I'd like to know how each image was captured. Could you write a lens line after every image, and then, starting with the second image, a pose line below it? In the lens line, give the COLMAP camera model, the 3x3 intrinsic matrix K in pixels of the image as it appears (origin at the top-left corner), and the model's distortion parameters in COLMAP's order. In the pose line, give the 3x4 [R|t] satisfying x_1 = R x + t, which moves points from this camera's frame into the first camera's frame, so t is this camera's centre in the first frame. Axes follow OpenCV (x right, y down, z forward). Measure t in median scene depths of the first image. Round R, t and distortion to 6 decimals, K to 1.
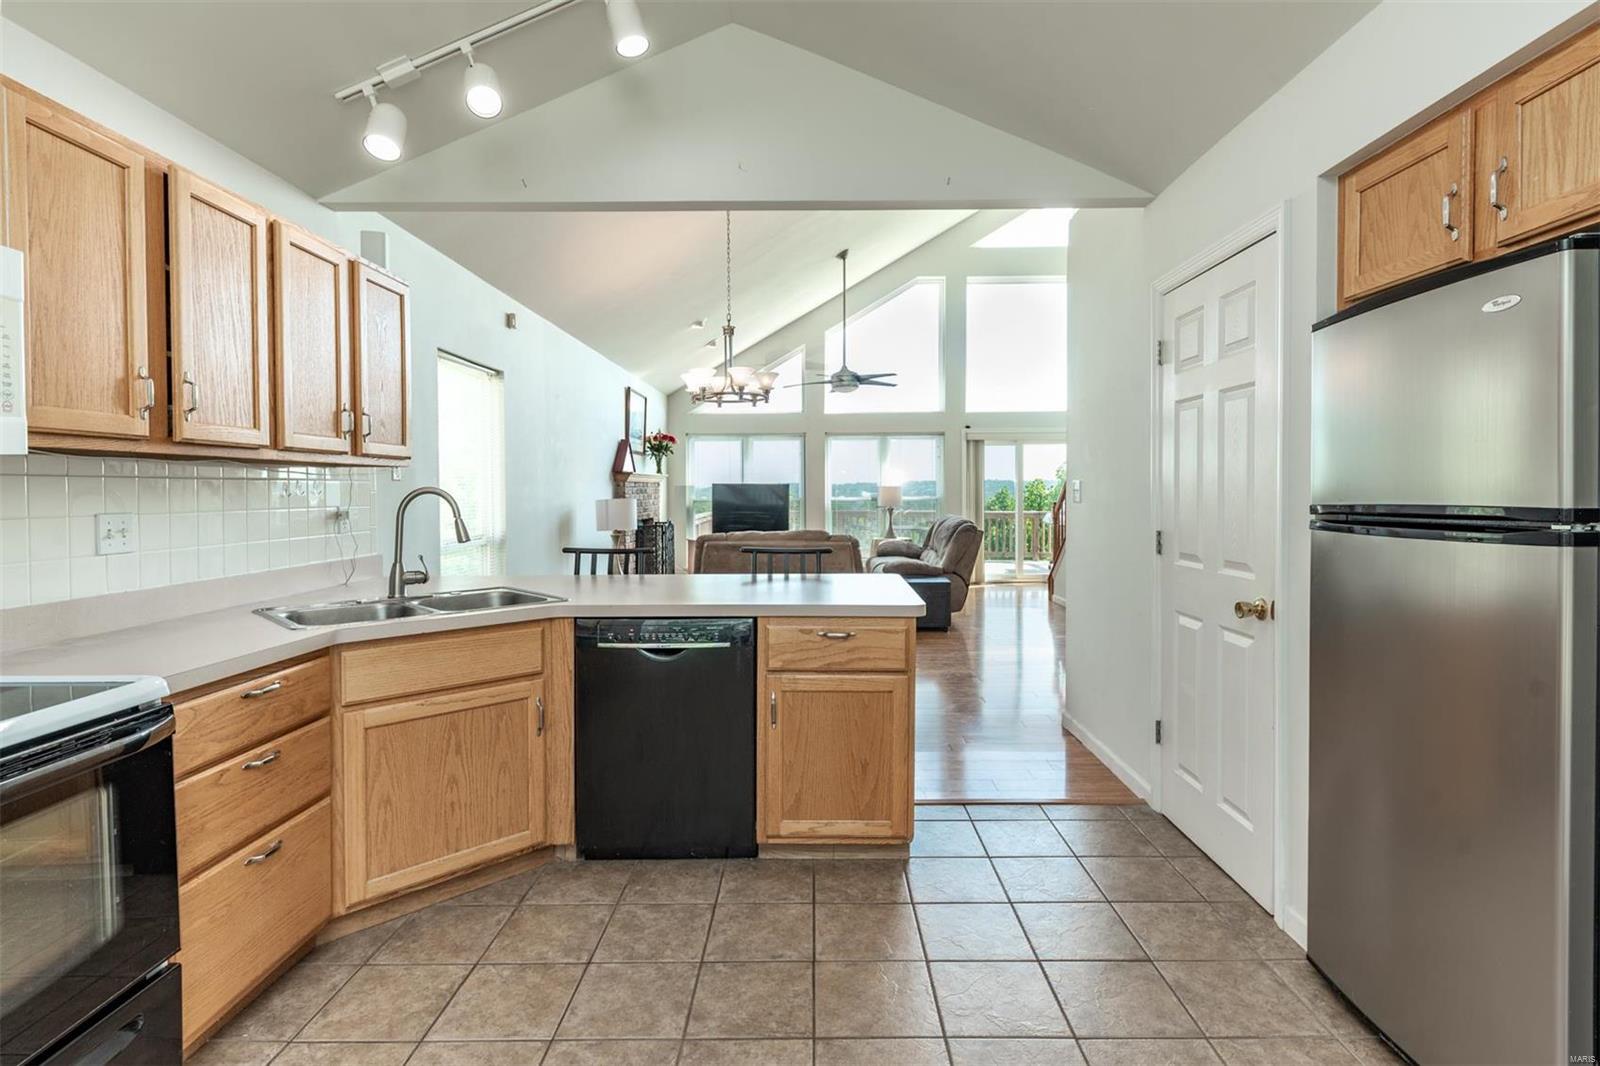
lens RADIAL K [[800.8, 0, 804.7], [0, 800.8, 507.4], [0, 0, 1]] dist [0.017428, -0.008911]
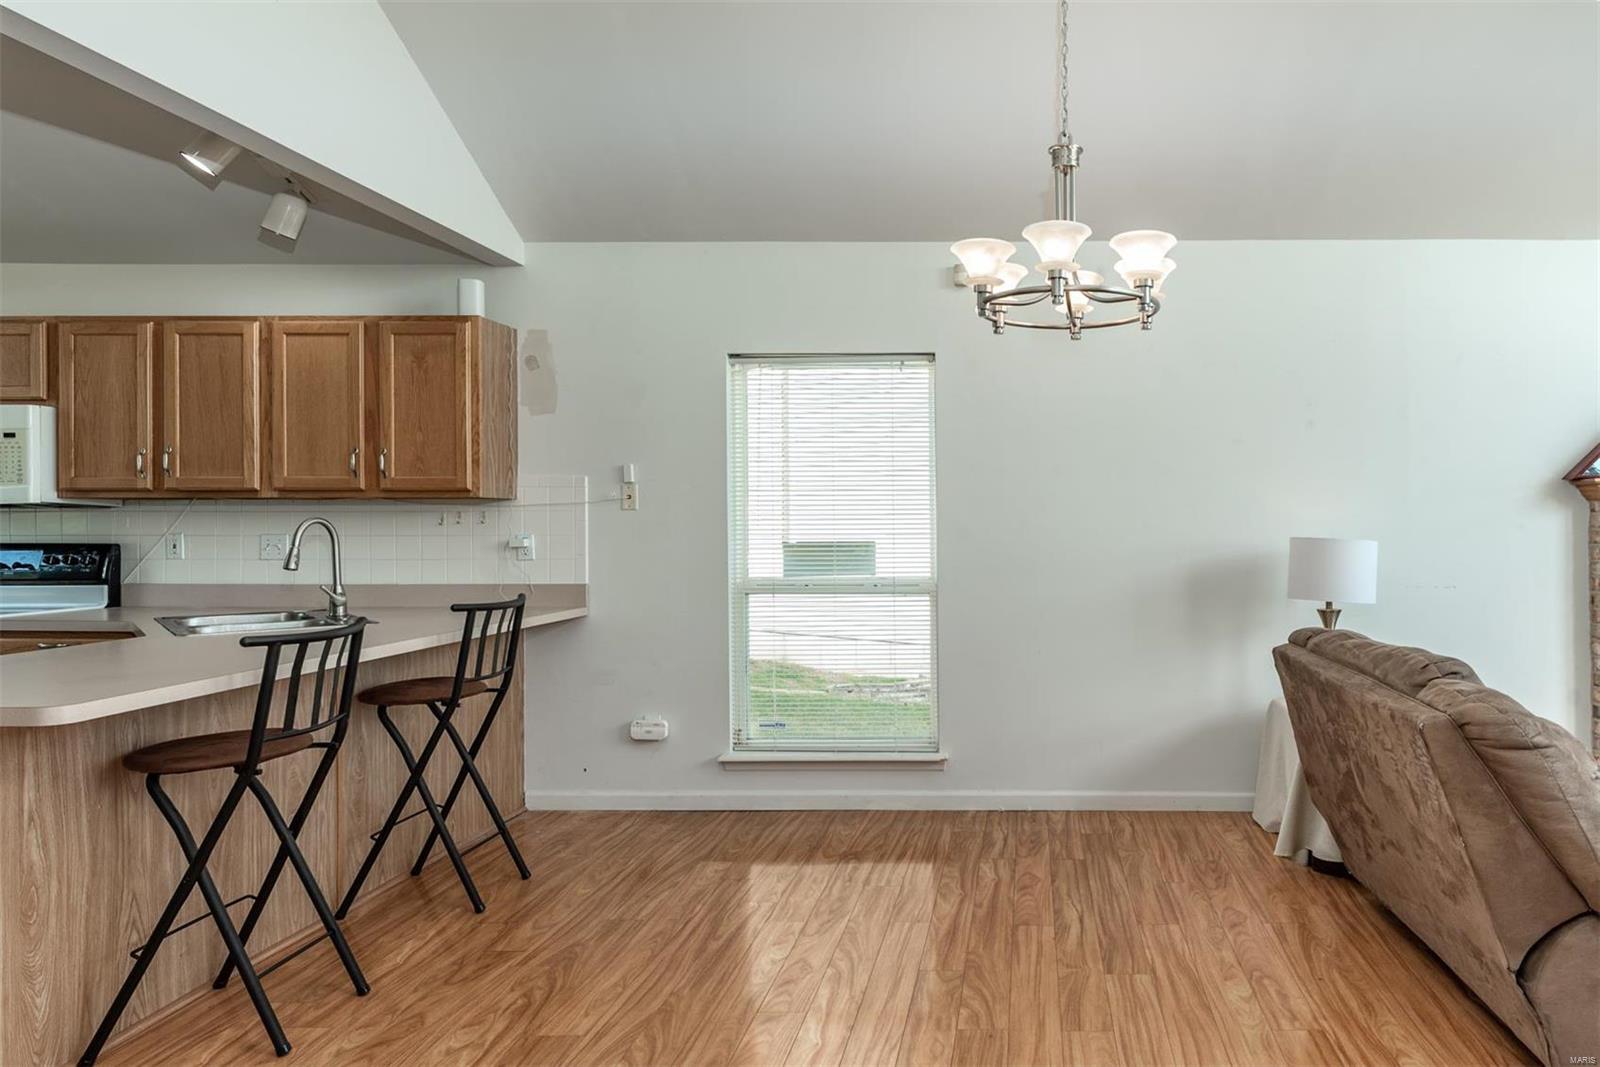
lens RADIAL K [[931.3, 0, 800.4], [0, 931.3, 511.7], [0, 0, 1]] dist [0.025473, -0.017320]
pose [[0.005363, -0.003607, -0.999979, 0.898832], [-0.022386, 0.999742, -0.003726, -0.046695], [0.999735, 0.022406, 0.005281, 1.821540]]
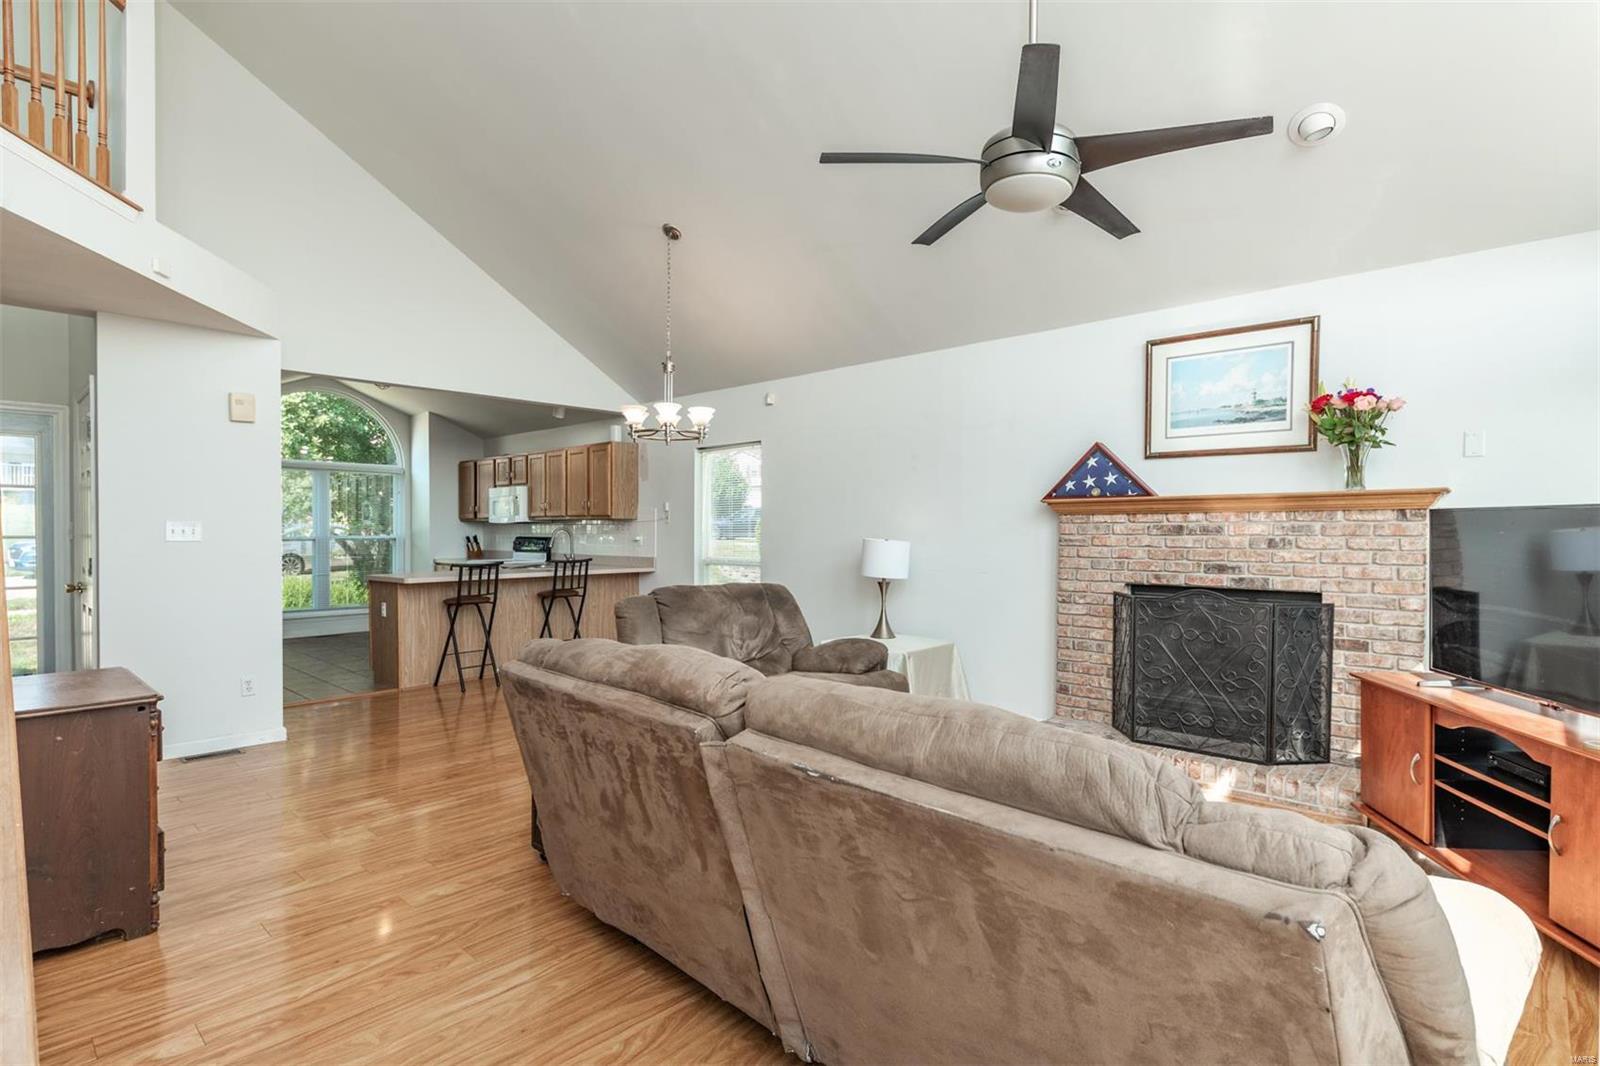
lens RADIAL K [[800.8, 0, 804.7], [0, 800.8, 507.4], [0, 0, 1]] dist [0.017428, -0.008911]
pose [[-0.677760, -0.009775, -0.735218, 1.117997], [-0.009864, 0.999943, -0.004201, -0.101112], [0.735217, 0.004405, -0.677817, 3.875737]]
